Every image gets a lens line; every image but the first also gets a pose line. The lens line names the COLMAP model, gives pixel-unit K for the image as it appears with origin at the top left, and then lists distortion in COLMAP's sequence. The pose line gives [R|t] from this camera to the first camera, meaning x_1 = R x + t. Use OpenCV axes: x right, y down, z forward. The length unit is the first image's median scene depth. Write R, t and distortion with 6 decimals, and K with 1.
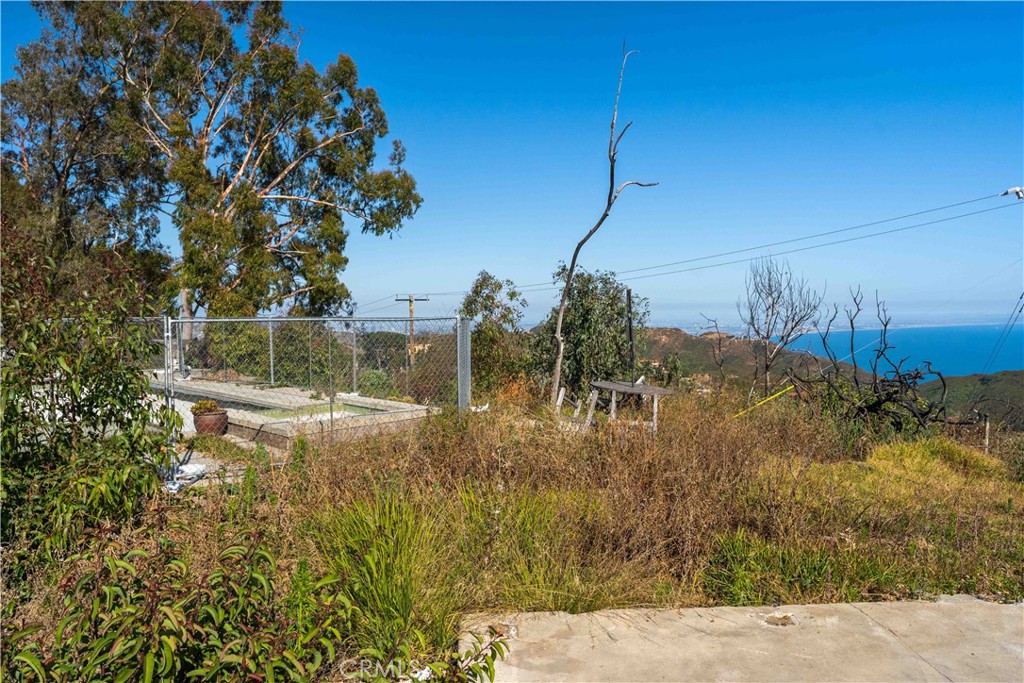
lens RADIAL K [[696.1, 0, 516.0], [0, 696.1, 336.8], [0, 0, 1]] dist [-0.018426, 0.015548]
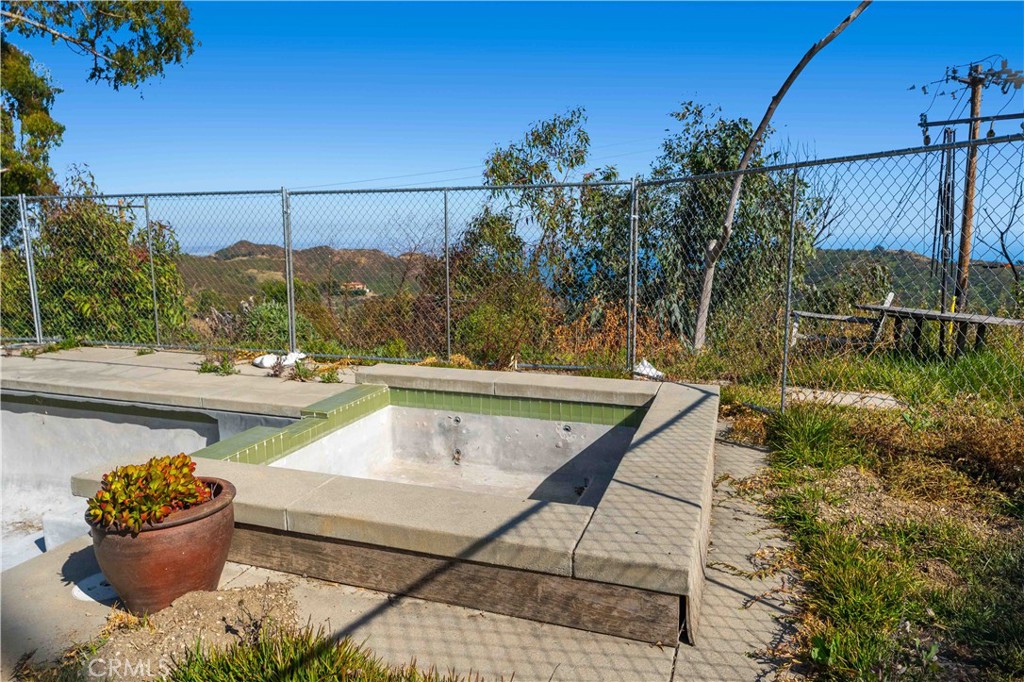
lens RADIAL K [[696.1, 0, 509.4], [0, 696.1, 338.6], [0, 0, 1]] dist [-0.018426, 0.015548]
pose [[0.905365, -0.064605, 0.419691, -0.156461], [0.016576, 0.992982, 0.117097, 0.009435], [-0.424311, -0.099059, 0.900082, 0.265923]]
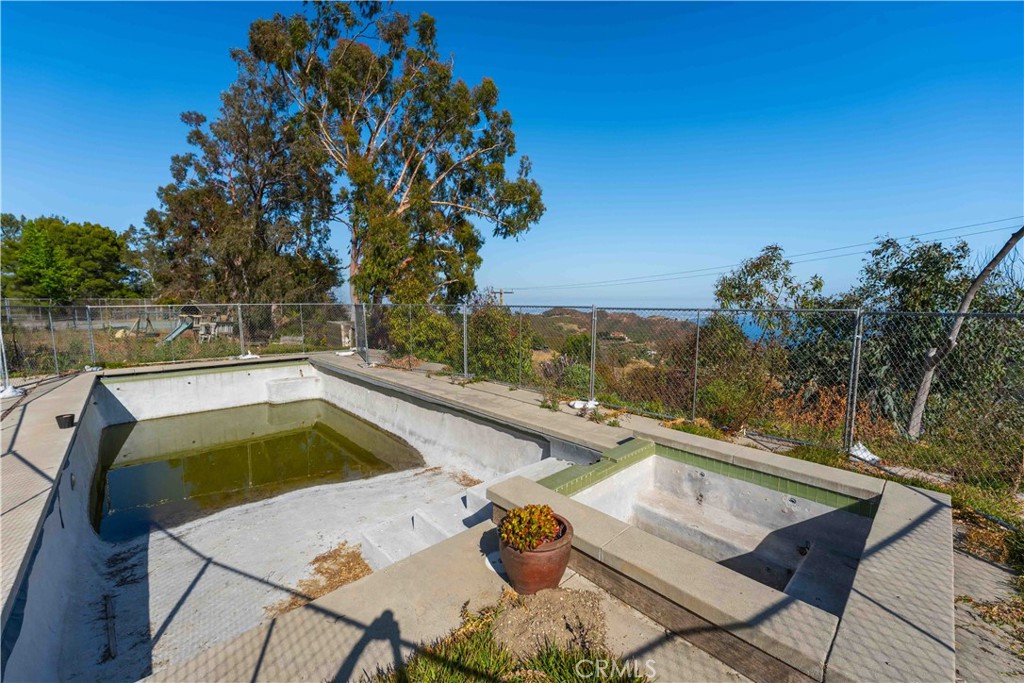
lens RADIAL K [[410.4, 0, 498.0], [0, 410.4, 340.7], [0, 0, 1]] dist [-0.002884, -0.000333]
pose [[0.997690, 0.015347, -0.066178, -0.163346], [-0.011463, 0.998211, 0.058679, -0.008162], [0.066960, -0.057785, 0.996081, 0.271115]]
